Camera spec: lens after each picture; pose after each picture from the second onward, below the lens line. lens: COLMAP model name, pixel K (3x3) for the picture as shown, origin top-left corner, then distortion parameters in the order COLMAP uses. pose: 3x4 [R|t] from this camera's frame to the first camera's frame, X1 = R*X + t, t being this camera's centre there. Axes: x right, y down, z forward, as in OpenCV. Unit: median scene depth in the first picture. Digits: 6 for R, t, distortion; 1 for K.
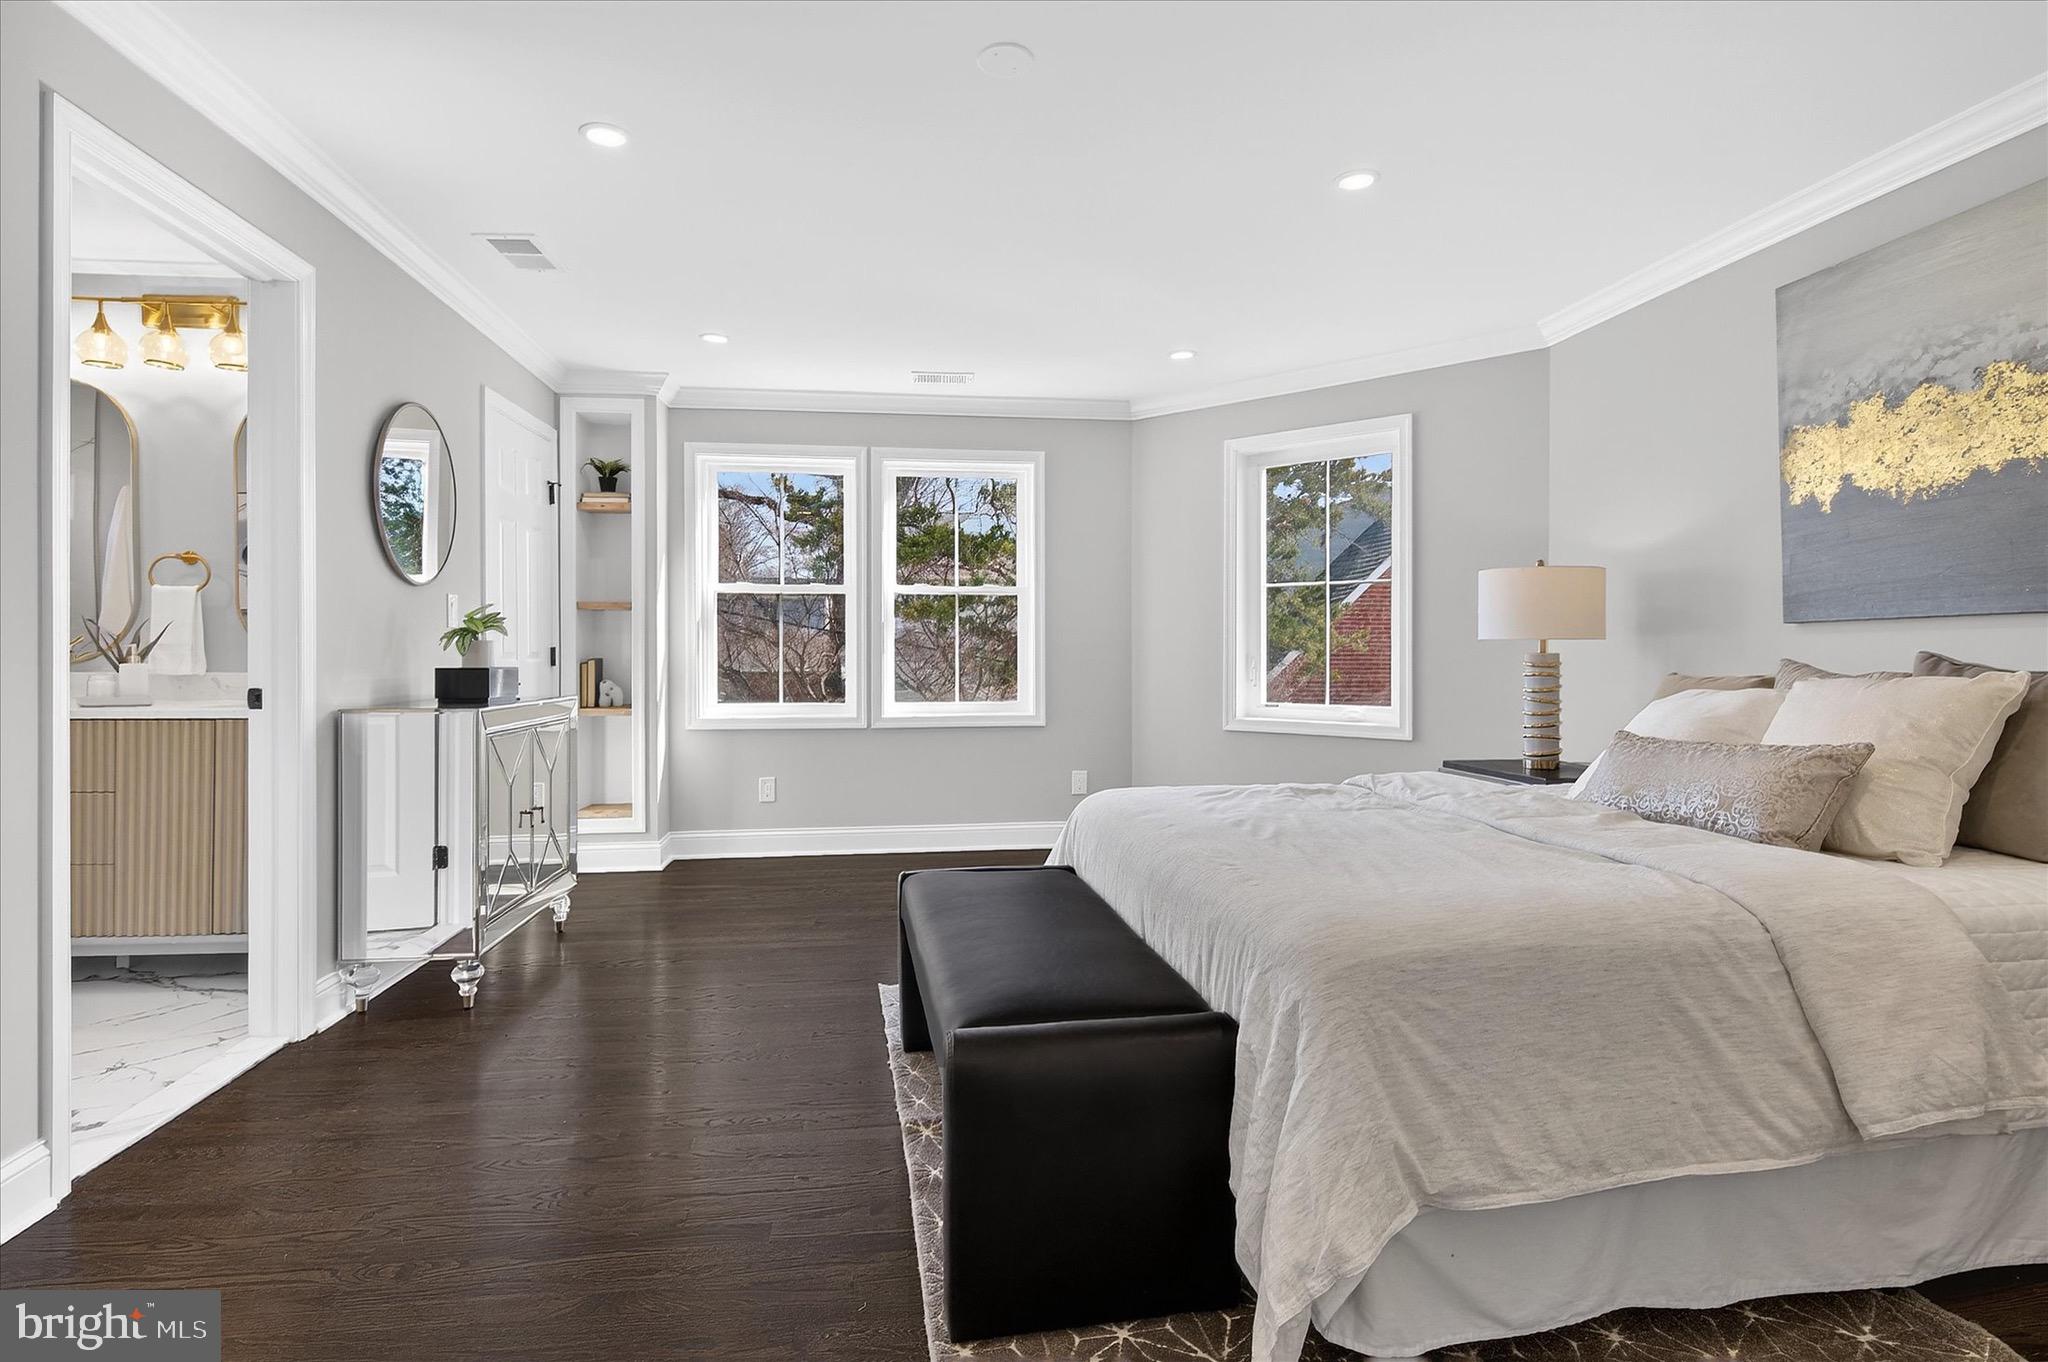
lens RADIAL K [[981.4, 0, 1019.7], [0, 981.4, 666.3], [0, 0, 1]] dist [0.000709, -0.011327]
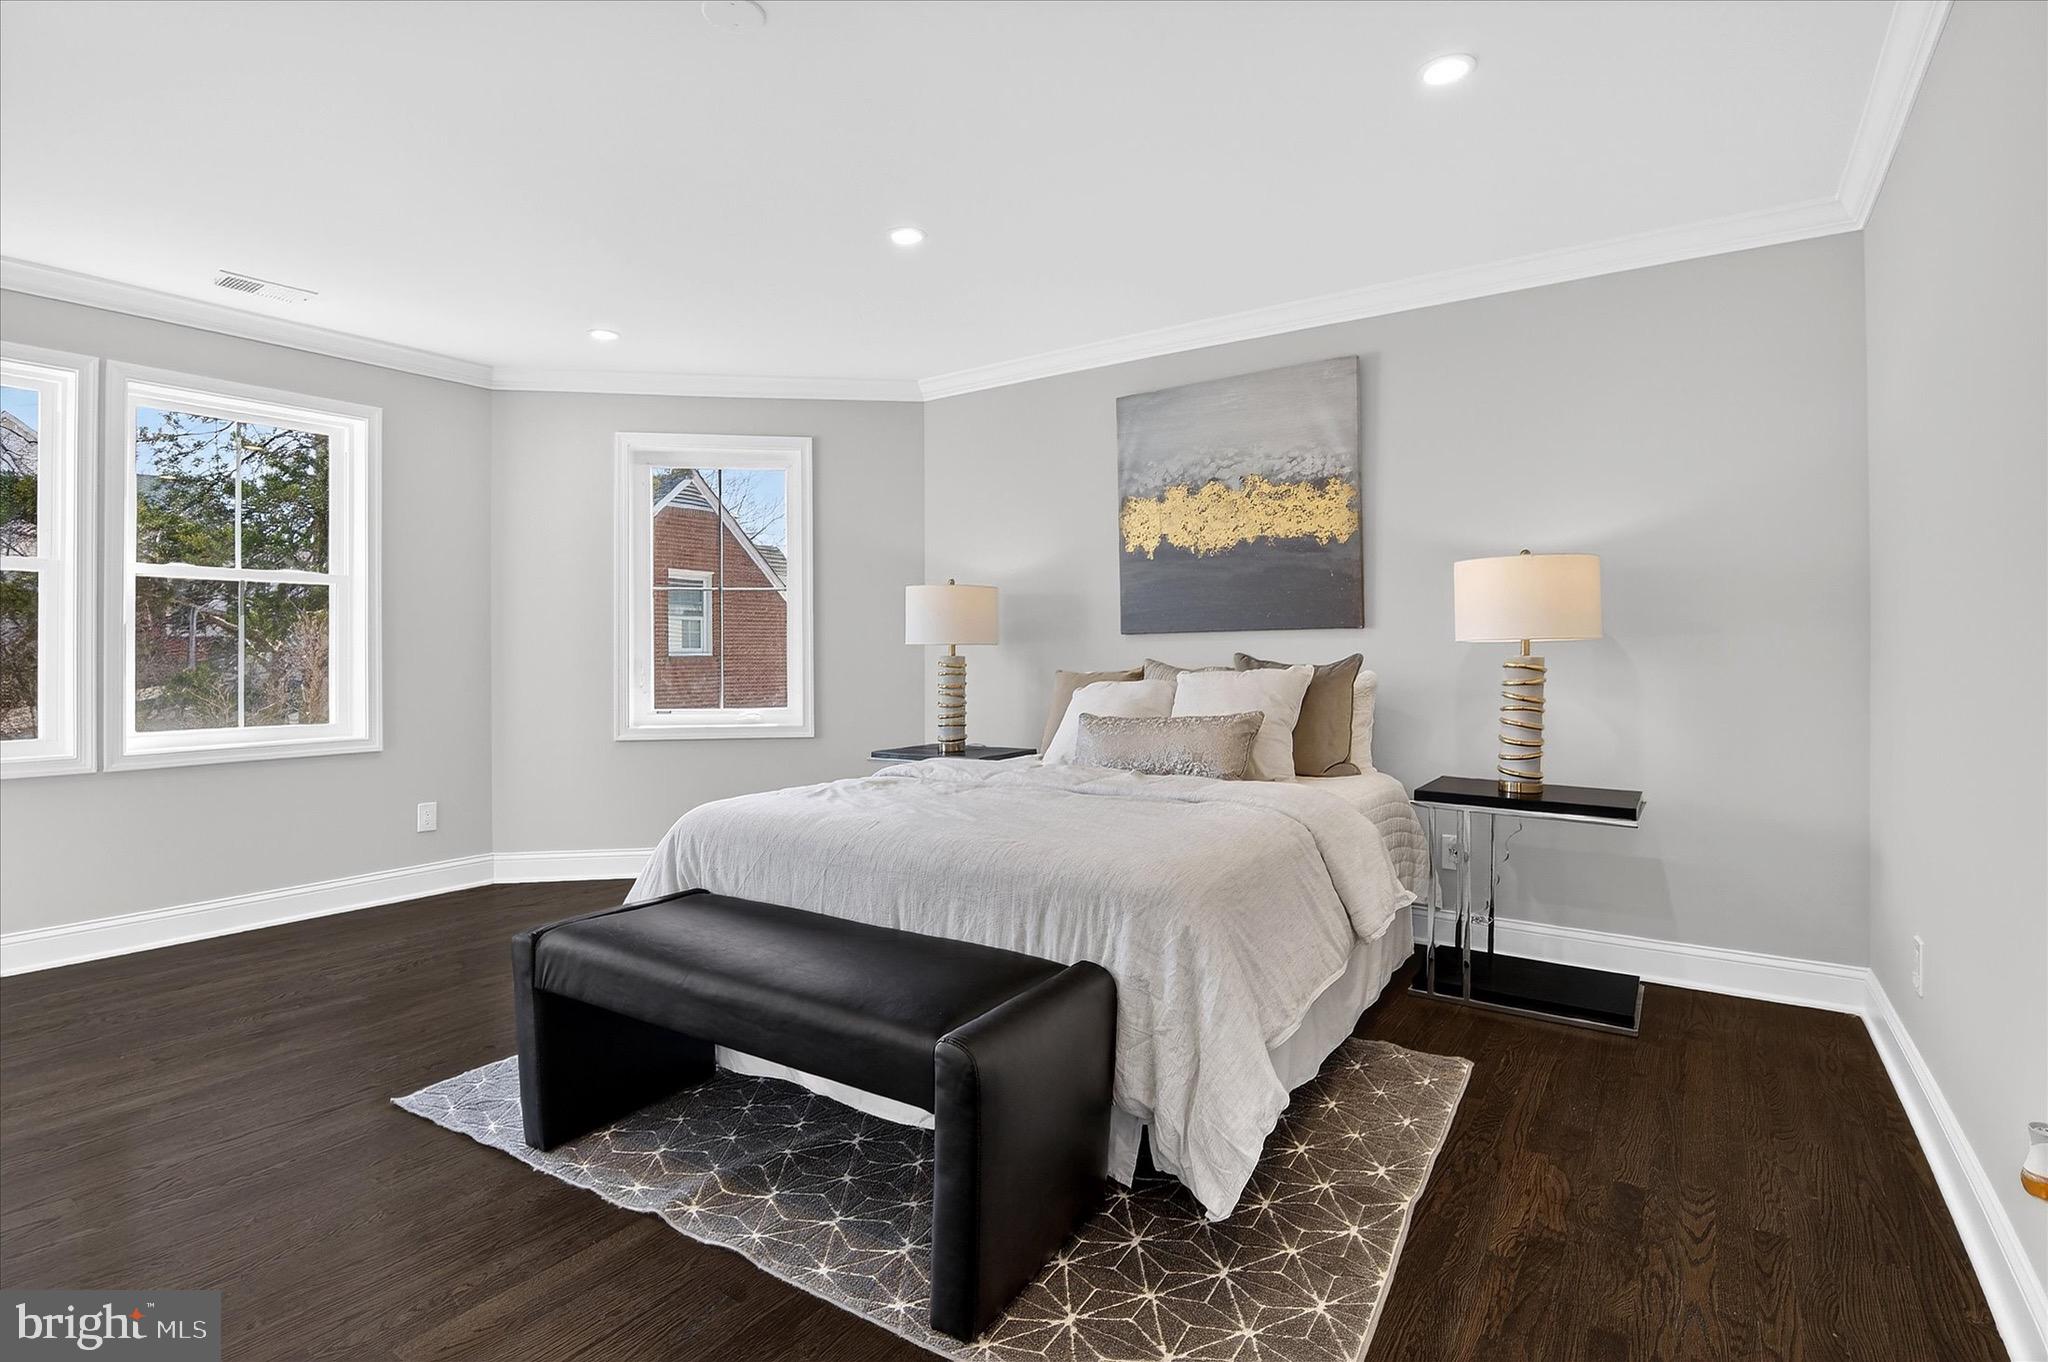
lens RADIAL K [[994.5, 0, 1014.0], [0, 994.5, 660.0], [0, 0, 1]] dist [0.000014, -0.015061]
pose [[0.679310, -0.008223, 0.733806, -0.408686], [0.016080, 0.999864, -0.003681, -0.003783], [-0.733675, 0.014300, 0.679350, 0.138849]]
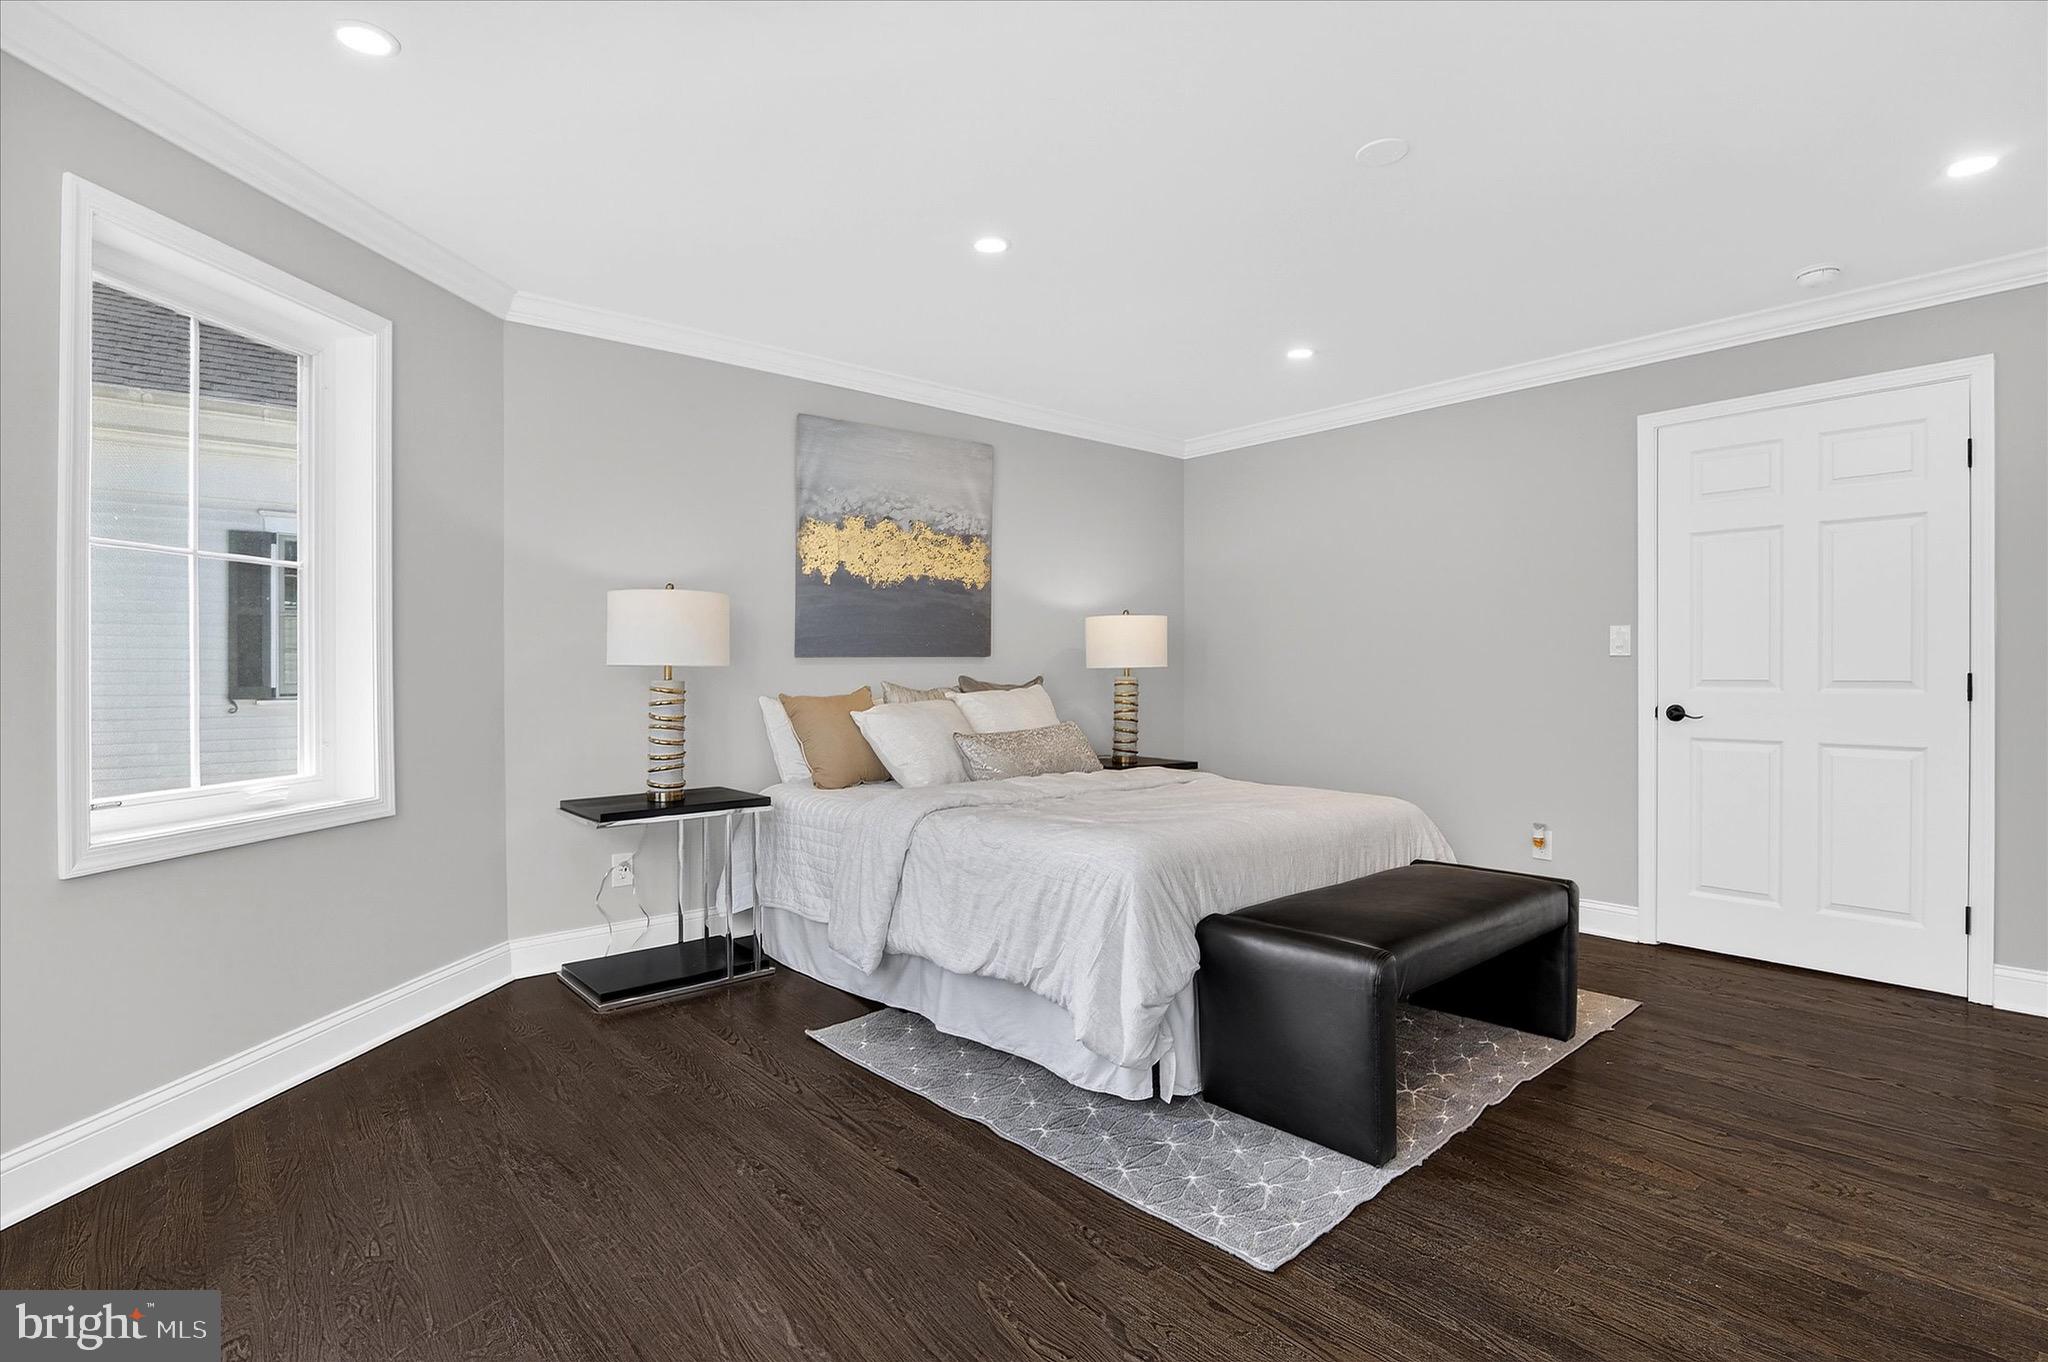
lens RADIAL K [[943.8, 0, 1025.7], [0, 943.8, 729.7], [0, 0, 1]] dist [-0.002126, -0.000265]
pose [[-0.504712, -0.048421, 0.861929, -0.570667], [0.021564, 0.997407, 0.068659, -0.028339], [-0.863018, 0.053240, -0.502360, 1.472537]]
